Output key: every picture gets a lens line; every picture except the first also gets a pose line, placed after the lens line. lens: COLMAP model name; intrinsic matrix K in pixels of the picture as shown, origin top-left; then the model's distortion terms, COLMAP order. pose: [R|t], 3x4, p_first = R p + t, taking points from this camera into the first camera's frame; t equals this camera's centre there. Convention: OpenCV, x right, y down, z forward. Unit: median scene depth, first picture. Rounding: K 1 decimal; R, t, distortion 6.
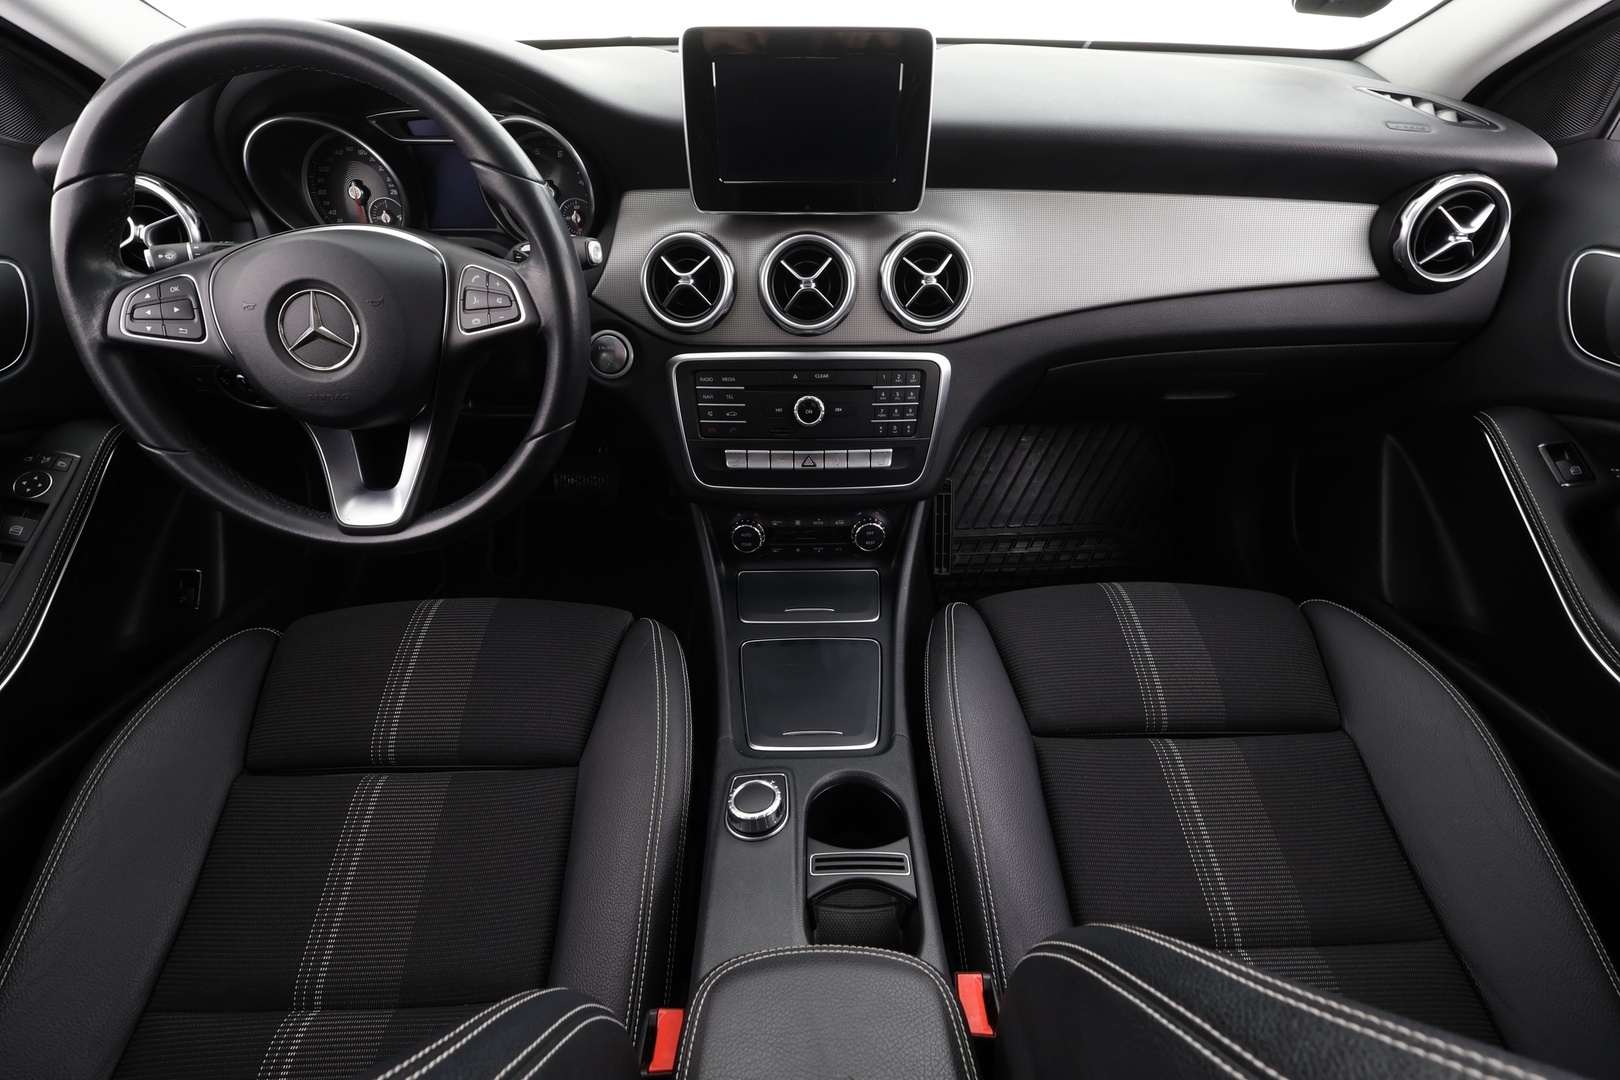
lens RADIAL K [[755.7, 0, 816.3], [0, 755.7, 541.1], [0, 0, 1]] dist [-0.003556, 0.001743]
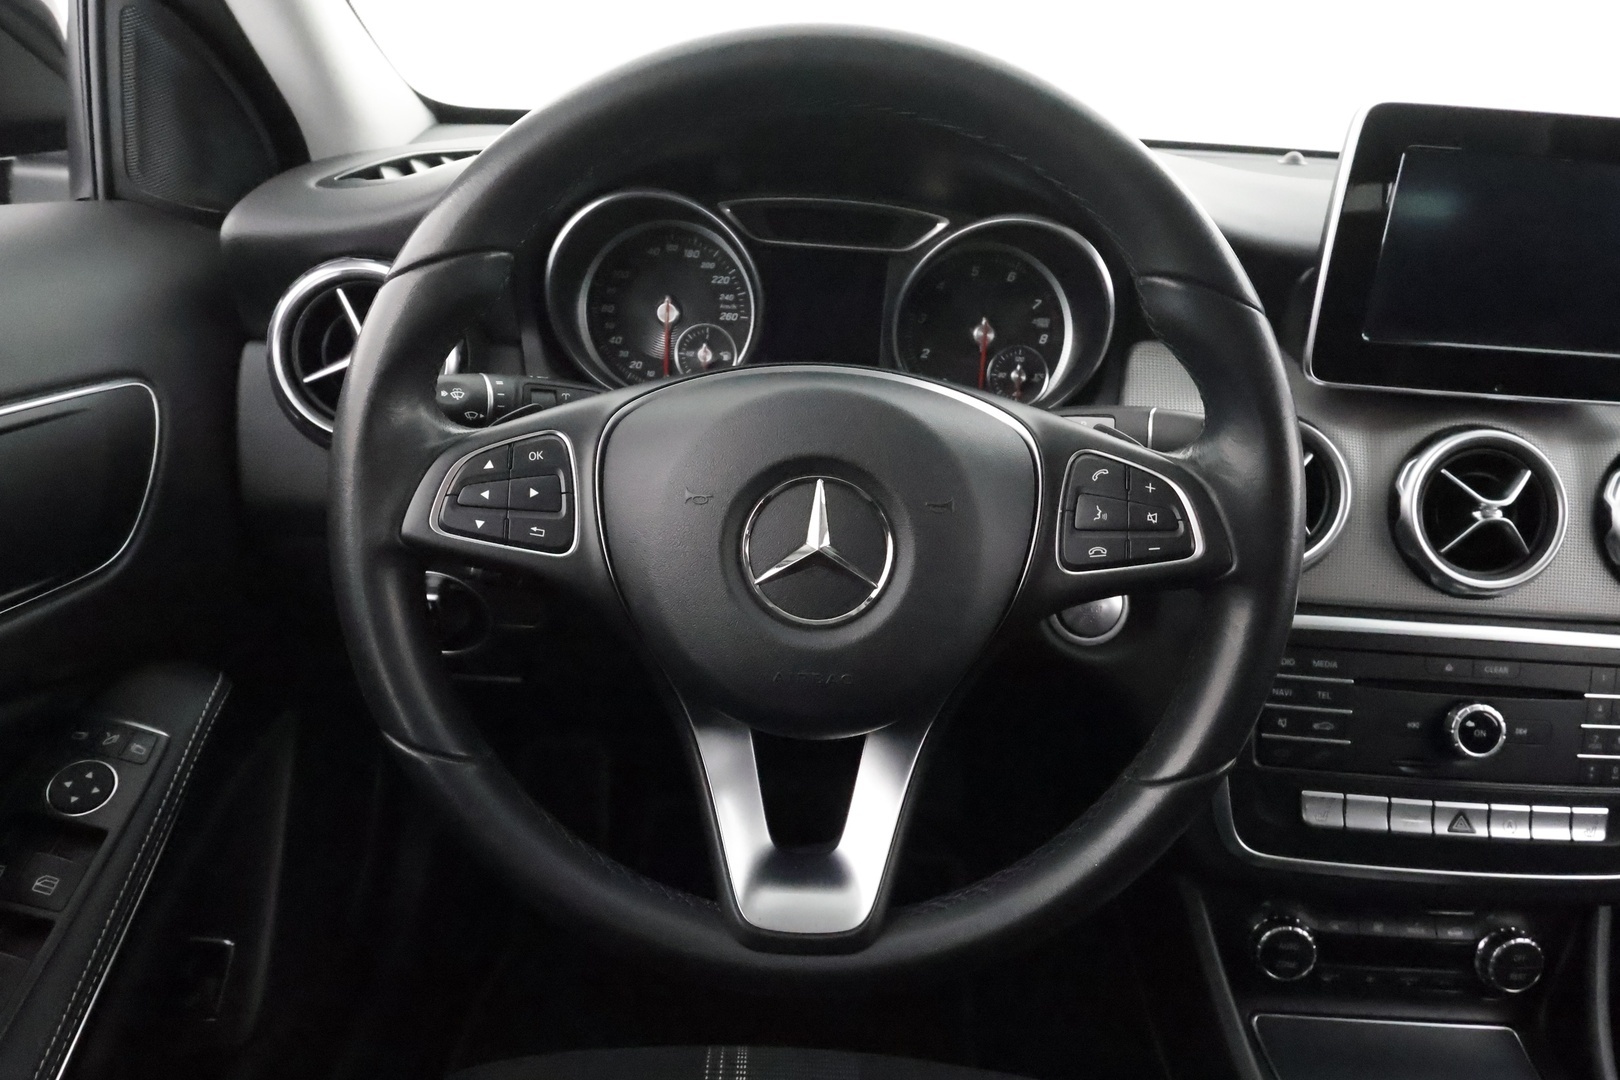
lens RADIAL K [[1100.7, 0, 803.0], [0, 1100.7, 543.0], [0, 0, 1]] dist [0.002134, 0.002051]
pose [[0.997824, 0.065836, -0.003657, -0.506219], [-0.064534, 0.963692, -0.259099, -0.066342], [-0.013534, 0.258772, 0.965844, 0.204004]]
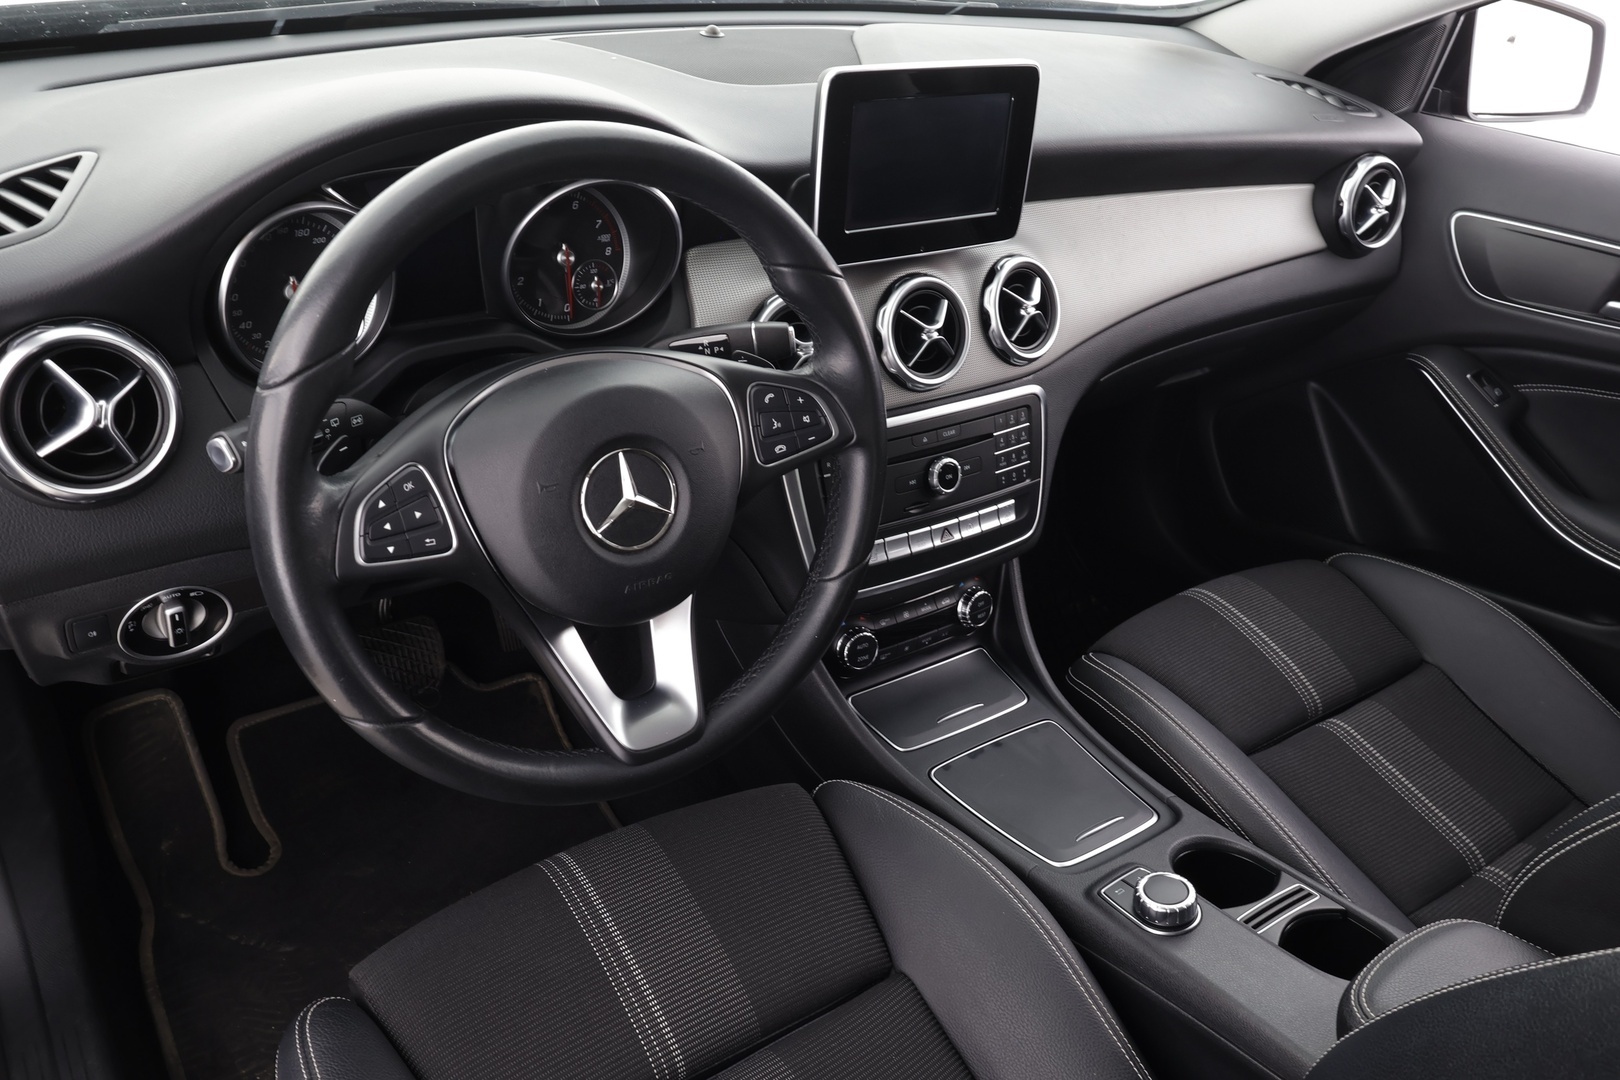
lens RADIAL K [[1299.0, 0, 817.2], [0, 1299.0, 535.8], [0, 0, 1]] dist [0.003465, 0.002900]
pose [[0.822167, -0.225990, 0.522465, -0.906848], [0.265139, 0.964210, -0.000167, -0.147321], [-0.503728, 0.138663, 0.852661, -0.152925]]
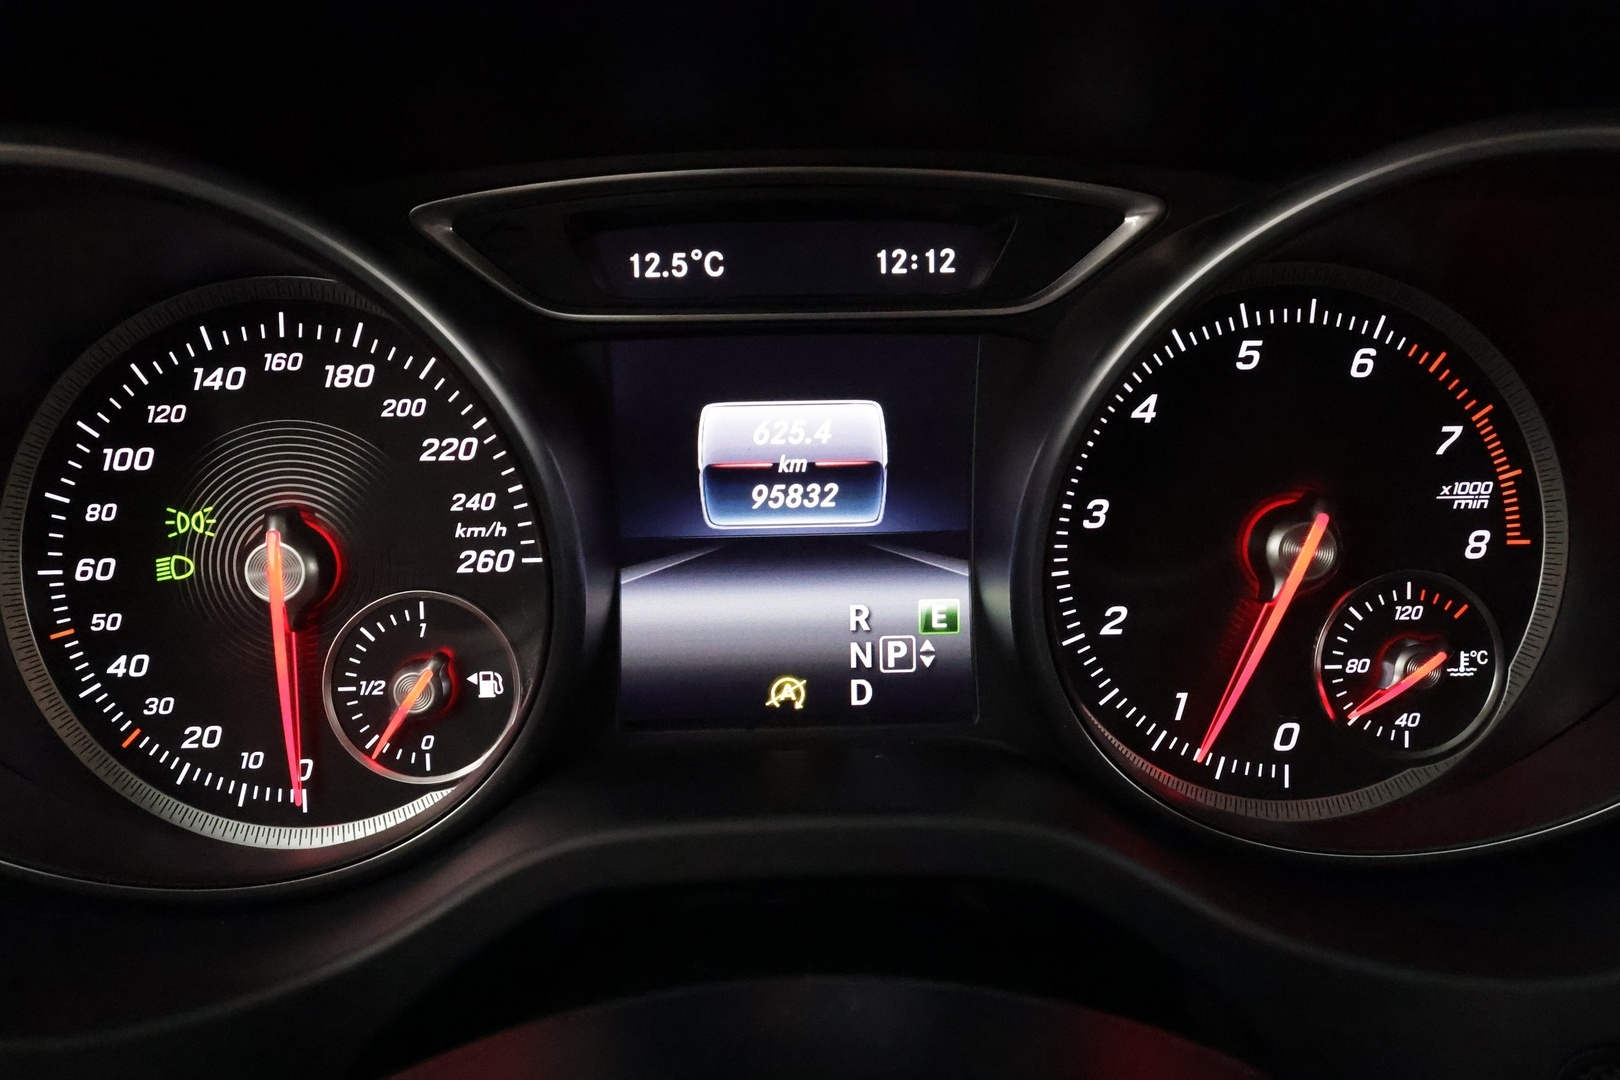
lens RADIAL K [[1299.0, 0, 808.9], [0, 1299.0, 537.8], [0, 0, 1]] dist [0.003465, 0.002900]
pose [[0.999759, -0.020144, 0.008783, -0.502014], [0.021951, 0.934229, -0.355998, -0.367599], [-0.001034, 0.356104, 0.934446, 0.727032]]
